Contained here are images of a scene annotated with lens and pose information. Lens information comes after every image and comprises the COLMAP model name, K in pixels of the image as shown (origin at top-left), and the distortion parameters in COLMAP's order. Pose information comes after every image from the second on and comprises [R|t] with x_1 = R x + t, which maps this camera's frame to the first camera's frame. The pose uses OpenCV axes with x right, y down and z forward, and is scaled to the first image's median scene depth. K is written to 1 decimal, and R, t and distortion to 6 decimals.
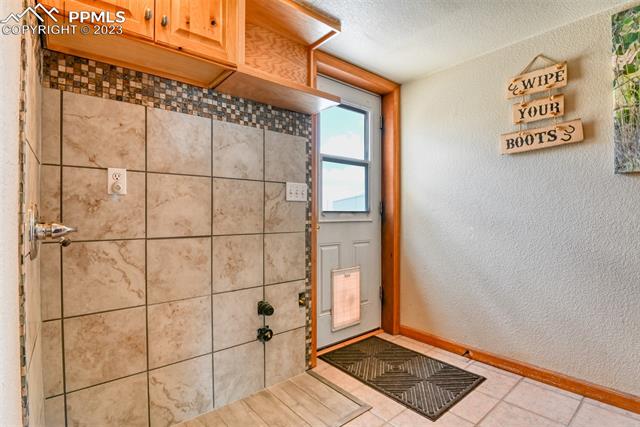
lens RADIAL K [[311.3, 0, 321.7], [0, 311.3, 216.0], [0, 0, 1]] dist [-0.027989, -0.001074]
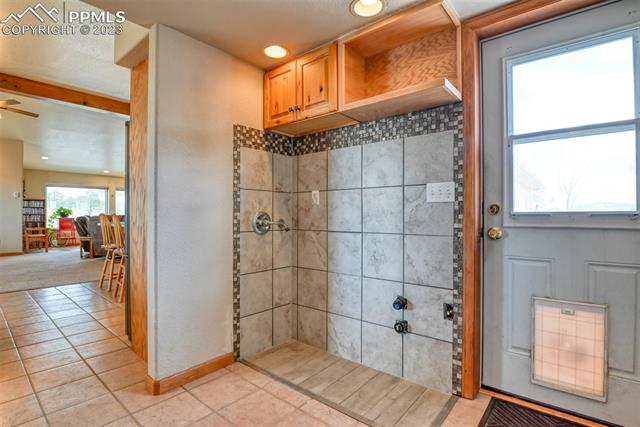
lens RADIAL K [[311.3, 0, 321.7], [0, 311.3, 216.0], [0, 0, 1]] dist [-0.027989, -0.001074]
pose [[0.174032, 0.001657, -0.984739, 0.835366], [-0.005011, 0.999987, 0.000797, -0.006254], [0.984727, 0.004796, 0.174038, 0.536652]]
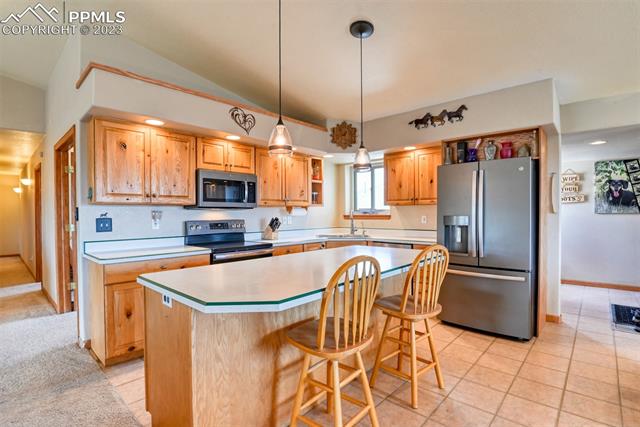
lens RADIAL K [[311.3, 0, 321.7], [0, 311.3, 216.0], [0, 0, 1]] dist [-0.027989, -0.001074]
pose [[0.991147, -0.002655, 0.132743, -0.326257], [0.002086, 0.999988, 0.004421, -0.018353], [-0.132753, -0.004105, 0.991141, -0.253740]]
